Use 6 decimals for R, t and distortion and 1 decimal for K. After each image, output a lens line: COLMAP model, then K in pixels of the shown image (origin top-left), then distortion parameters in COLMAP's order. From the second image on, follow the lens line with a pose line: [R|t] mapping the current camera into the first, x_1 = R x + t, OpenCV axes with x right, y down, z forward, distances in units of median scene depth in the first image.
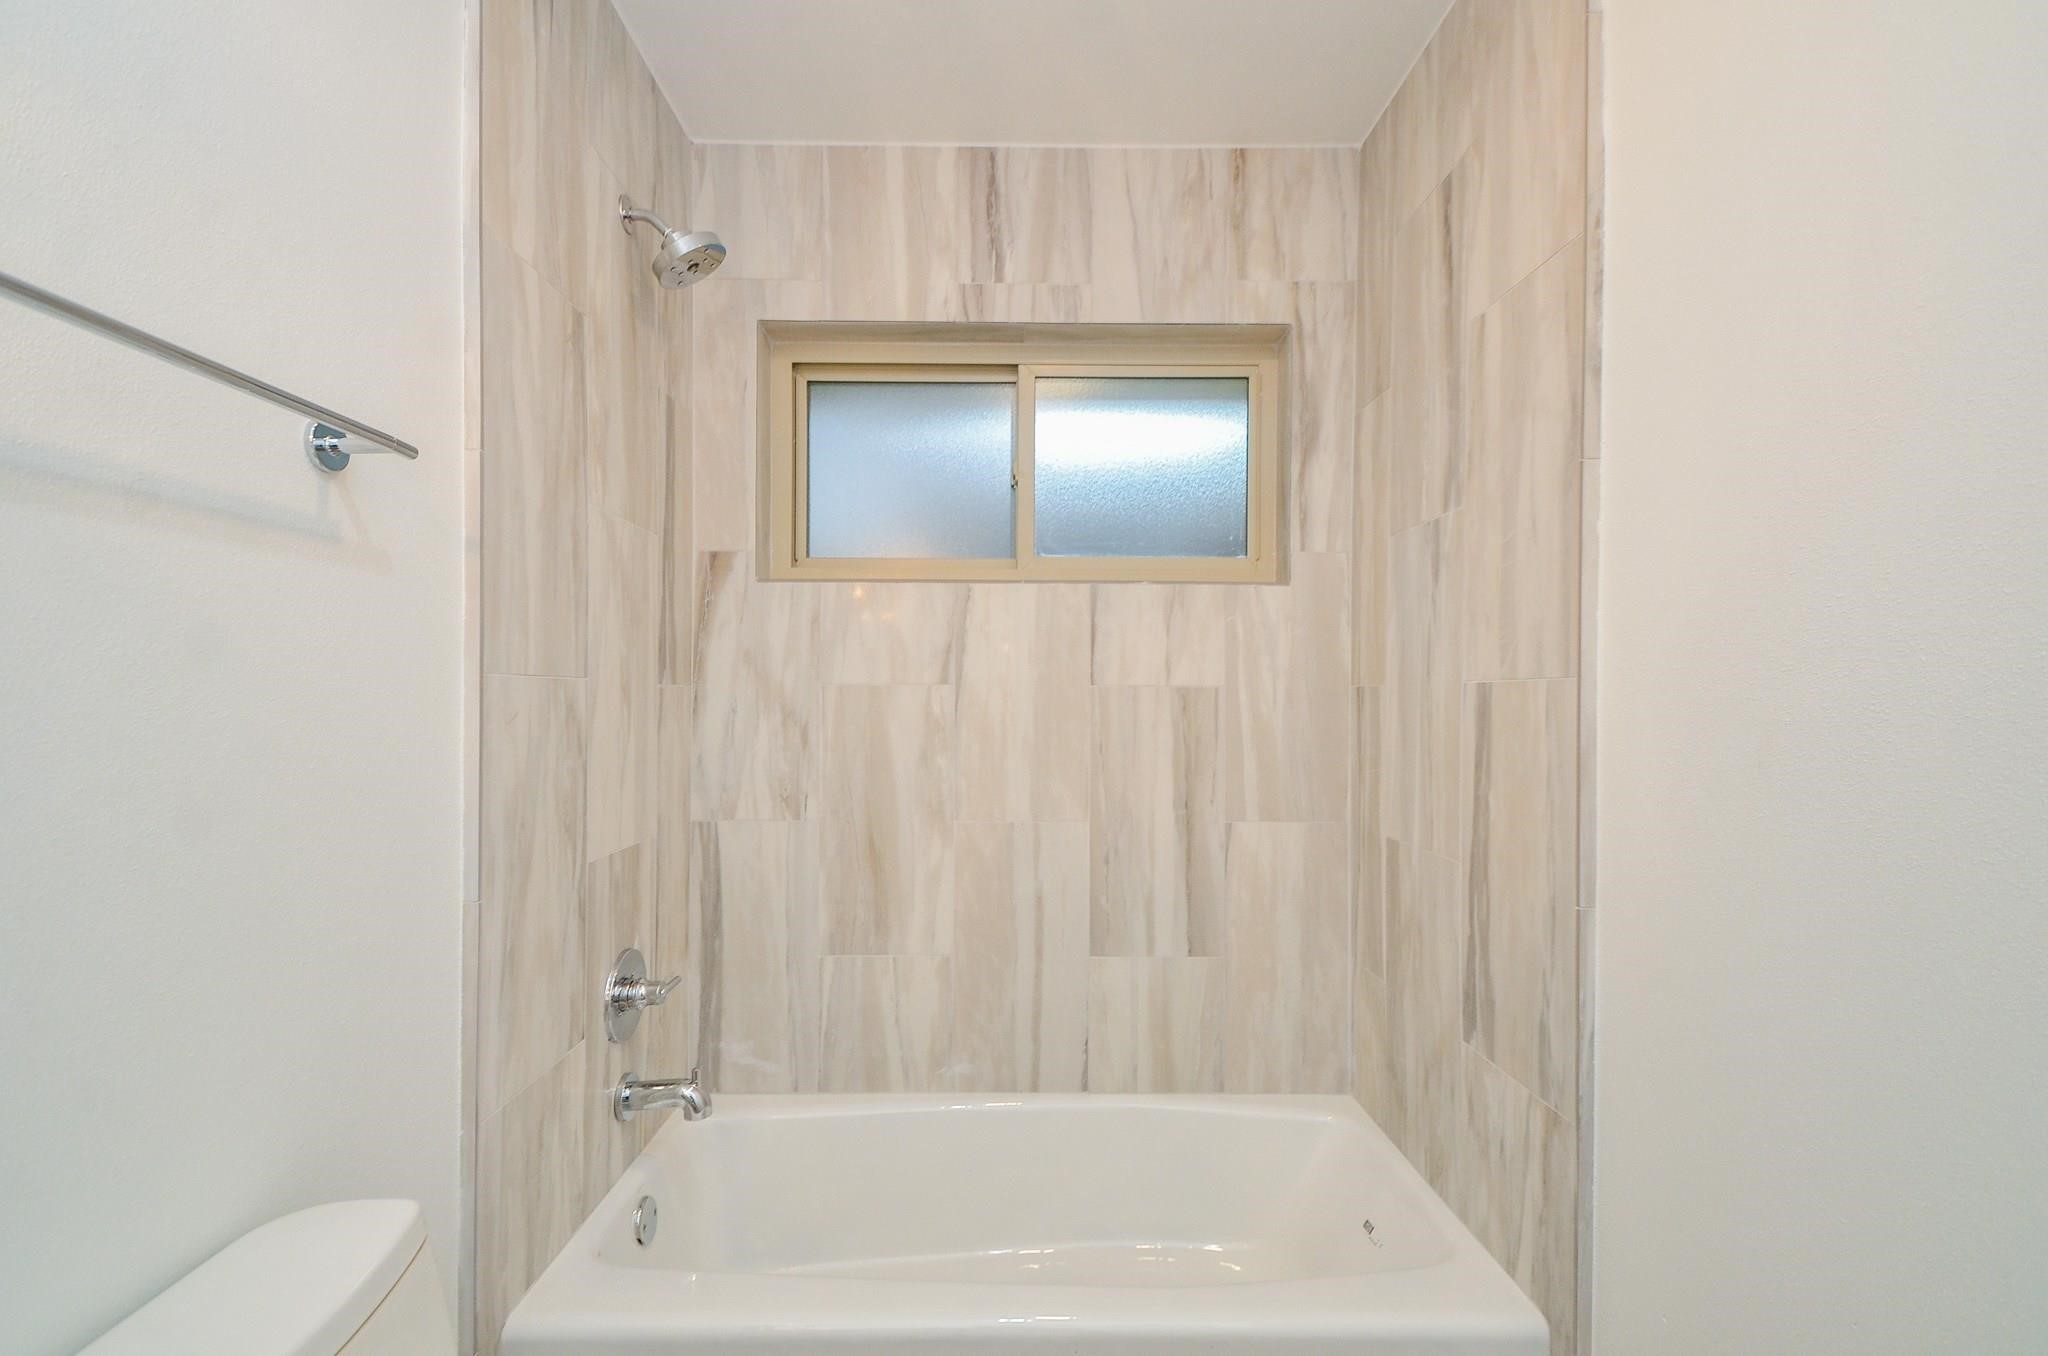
lens RADIAL K [[903.7, 0, 1016.7], [0, 903.7, 692.0], [0, 0, 1]] dist [0.030367, -0.015640]
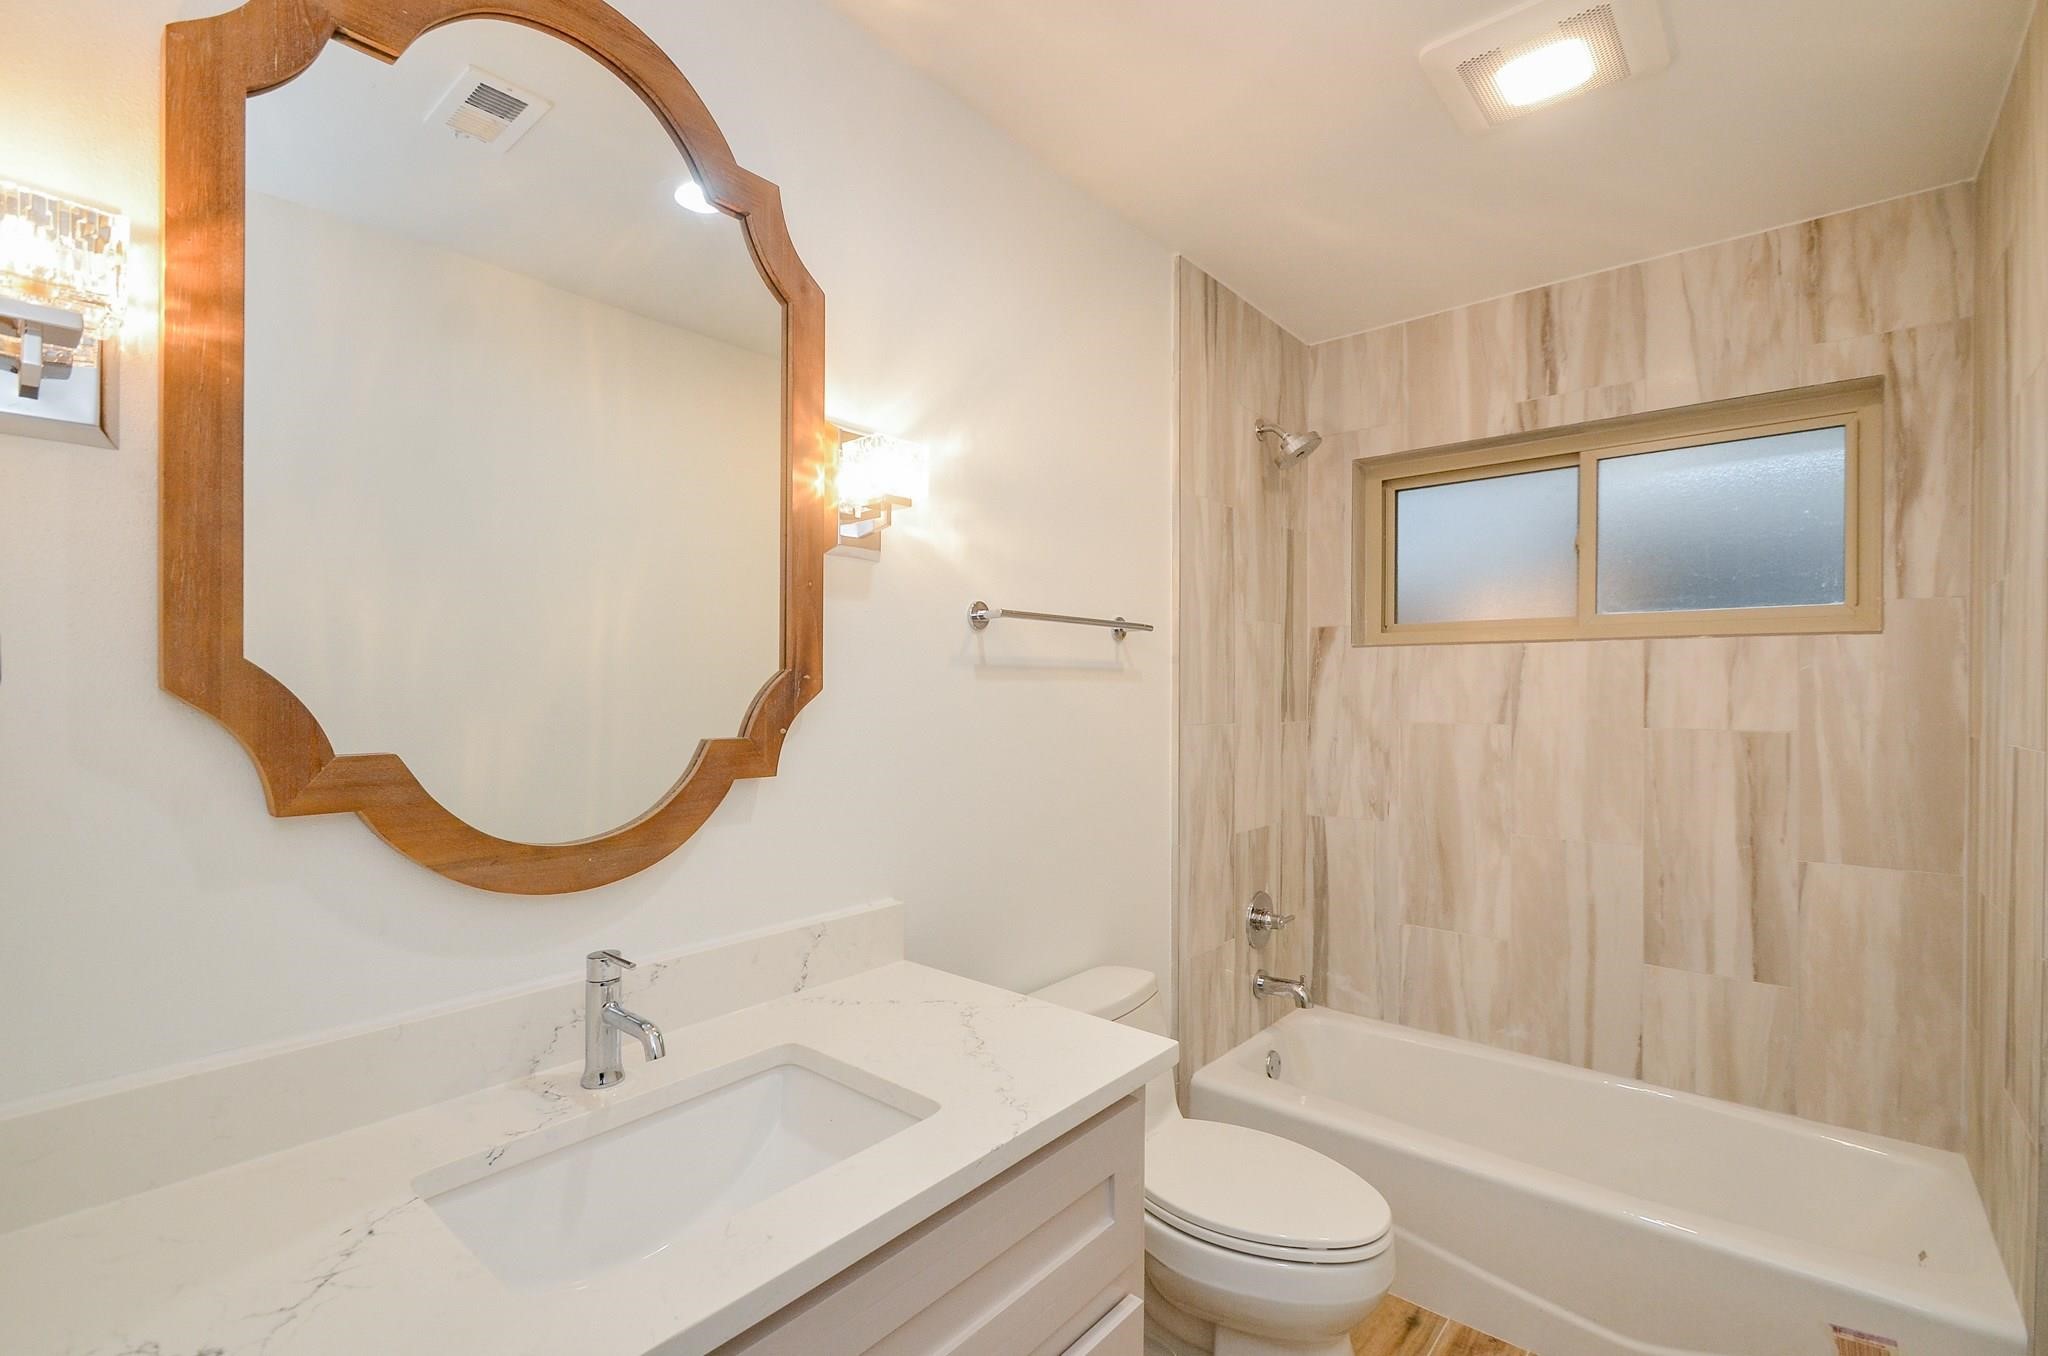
lens RADIAL K [[902.8, 0, 1007.4], [0, 902.8, 705.3], [0, 0, 1]] dist [0.020001, -0.015644]
pose [[0.751101, 0.007567, -0.660144, 0.237391], [0.003968, 0.999864, 0.015976, -0.057979], [0.660176, -0.014620, 0.750969, -0.399226]]
